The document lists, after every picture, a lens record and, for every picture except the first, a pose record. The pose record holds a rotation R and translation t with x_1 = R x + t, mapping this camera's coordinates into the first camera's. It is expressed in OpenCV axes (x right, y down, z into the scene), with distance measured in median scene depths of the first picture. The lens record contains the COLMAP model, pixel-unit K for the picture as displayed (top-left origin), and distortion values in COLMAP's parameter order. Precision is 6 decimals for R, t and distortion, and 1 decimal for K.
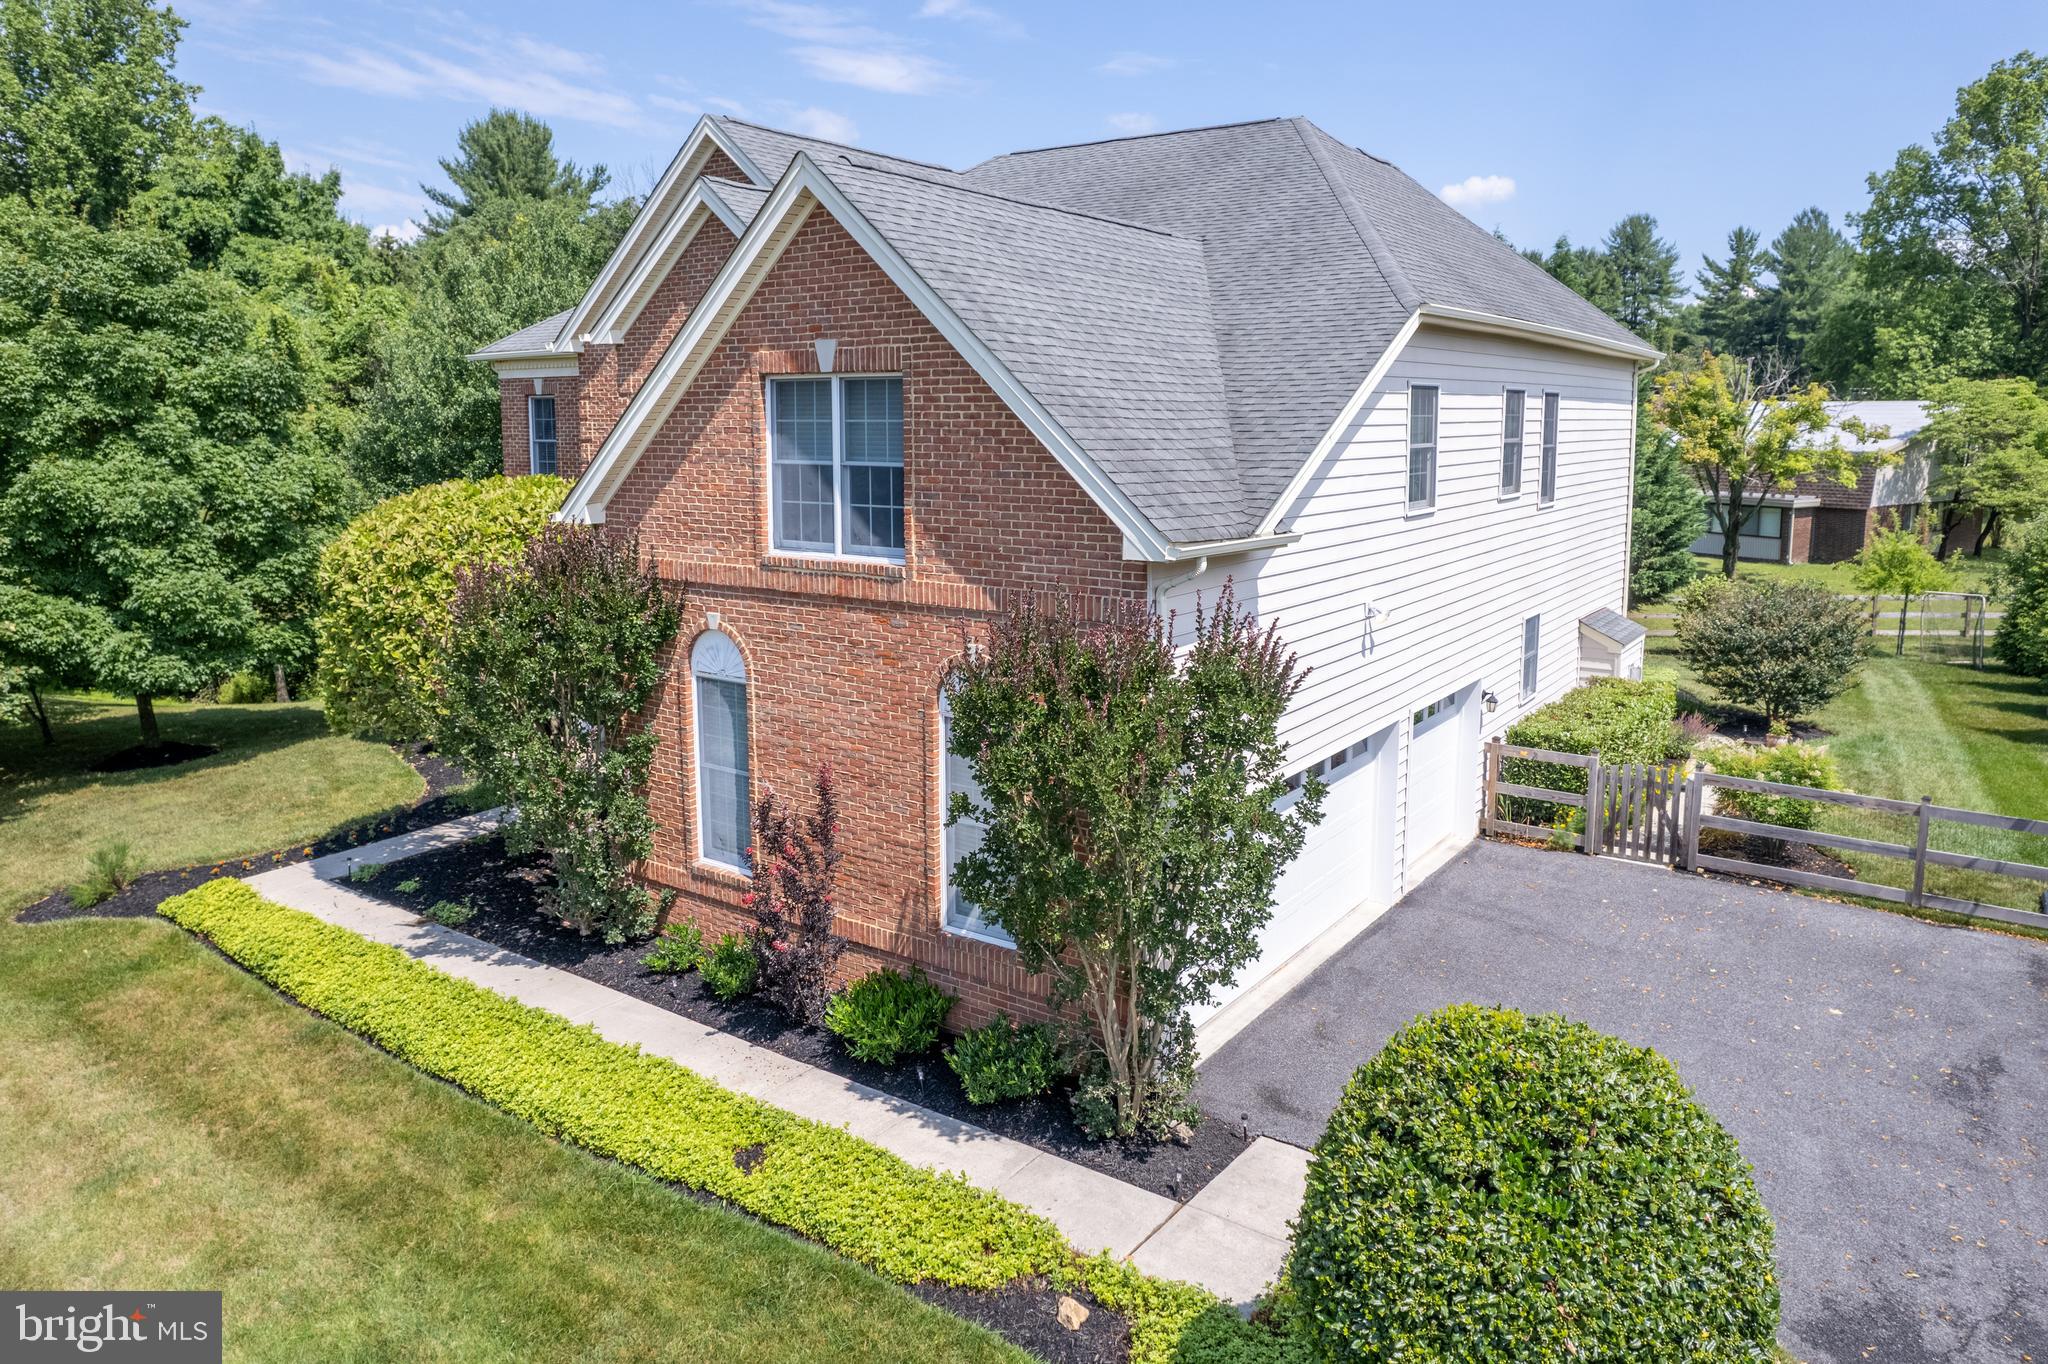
lens RADIAL K [[1382.3, 0, 1050.8], [0, 1382.3, 603.1], [0, 0, 1]] dist [-0.098017, 0.100425]
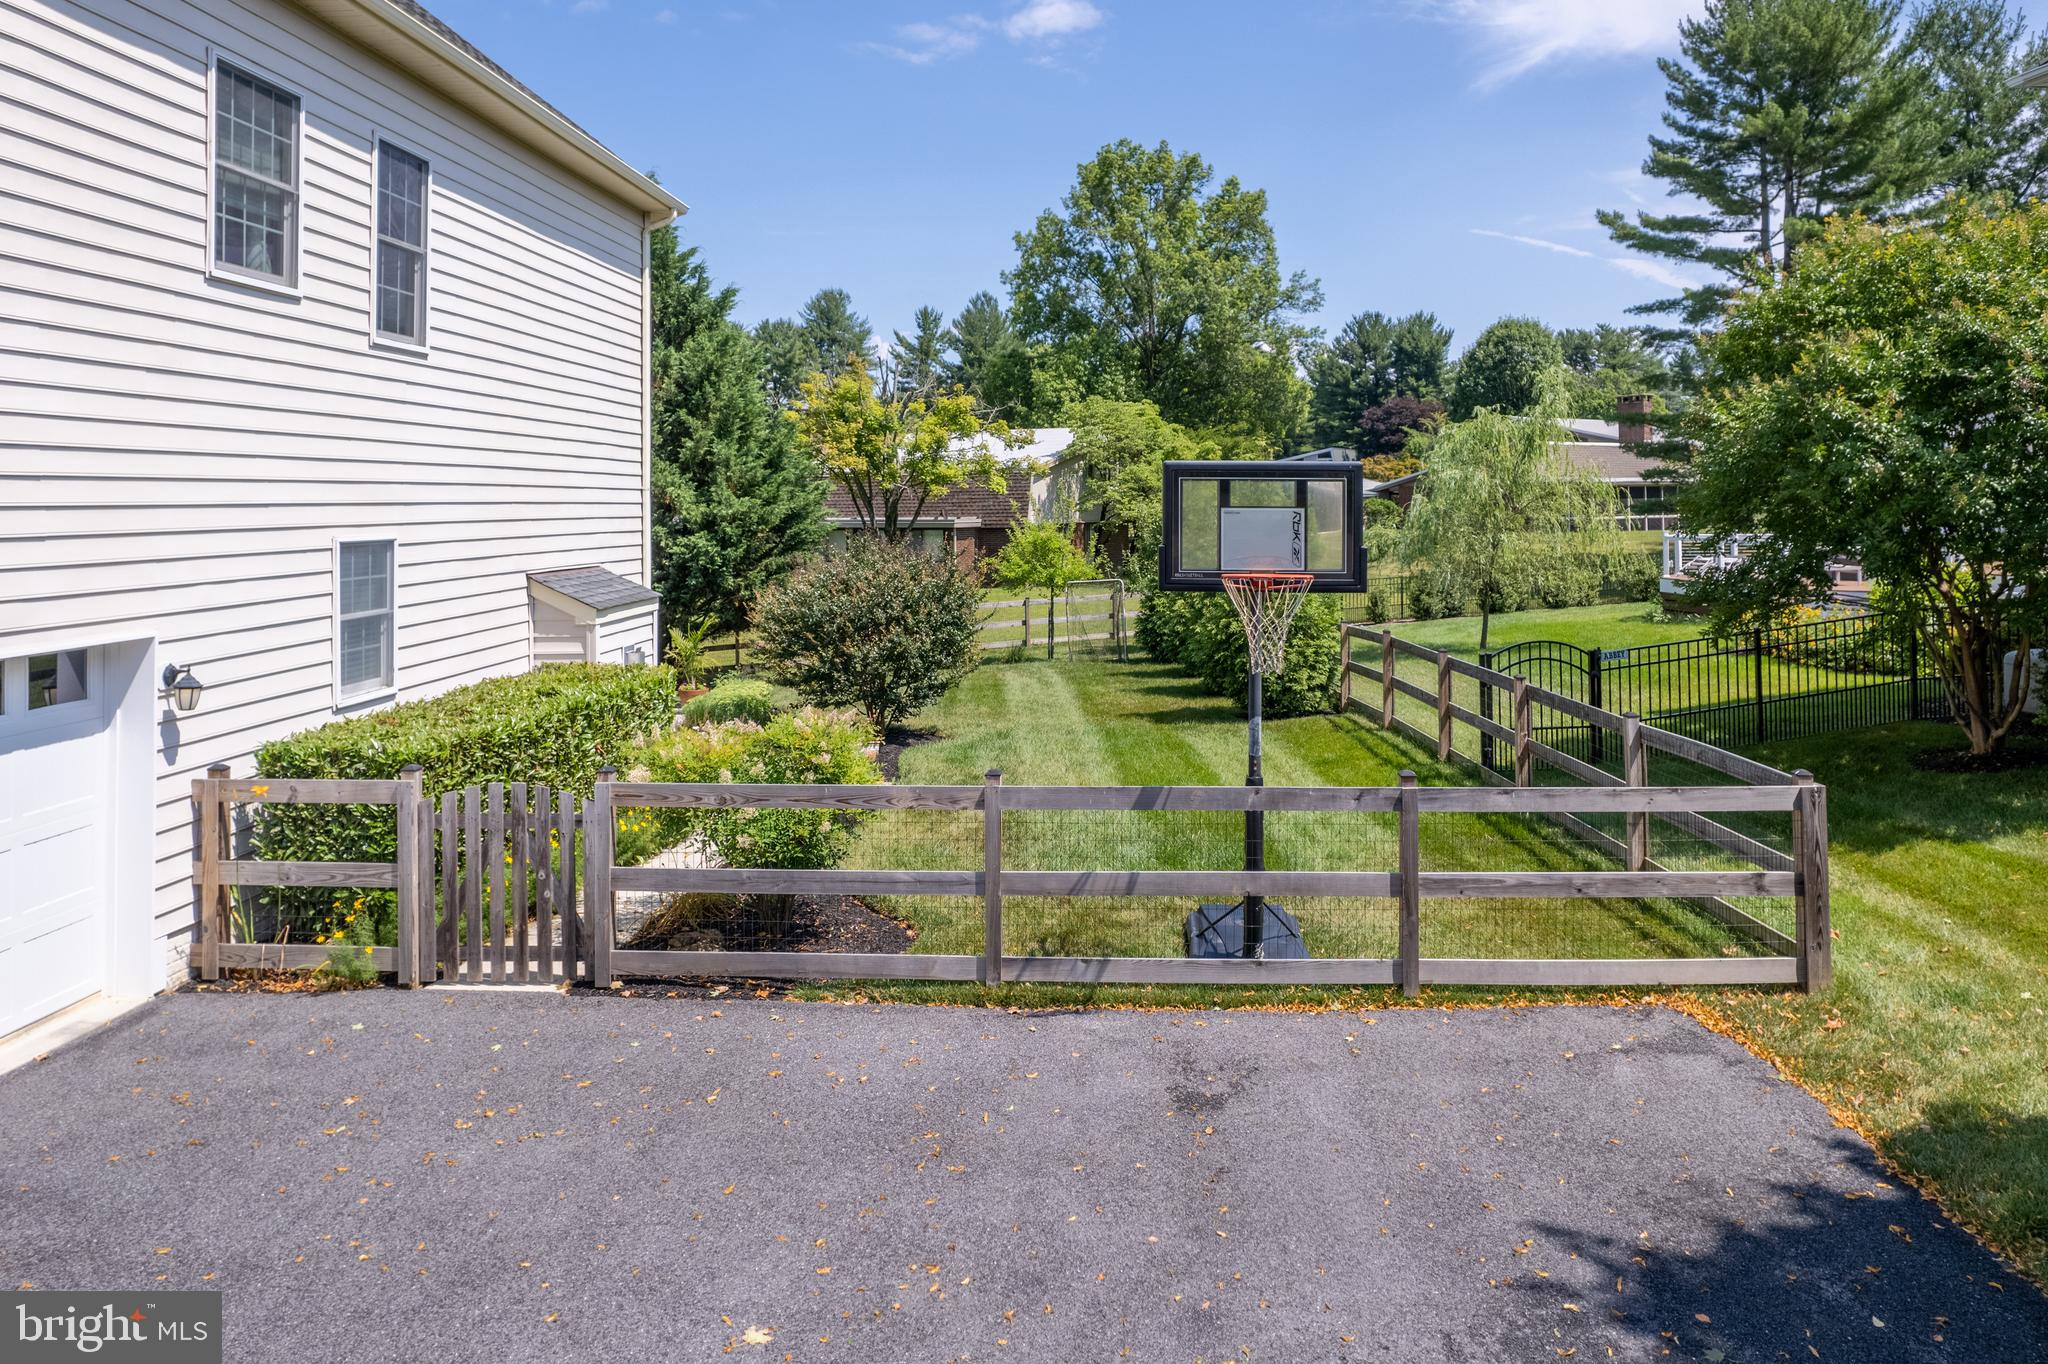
lens RADIAL K [[1389.4, 0, 1078.0], [0, 1389.4, 442.0], [0, 0, 1]] dist [-0.024327, 0.001796]
pose [[0.849018, 0.011204, 0.528245, 0.297433], [0.086558, 0.983319, -0.159976, 0.082225], [-0.521225, 0.181547, 0.833885, 0.383467]]
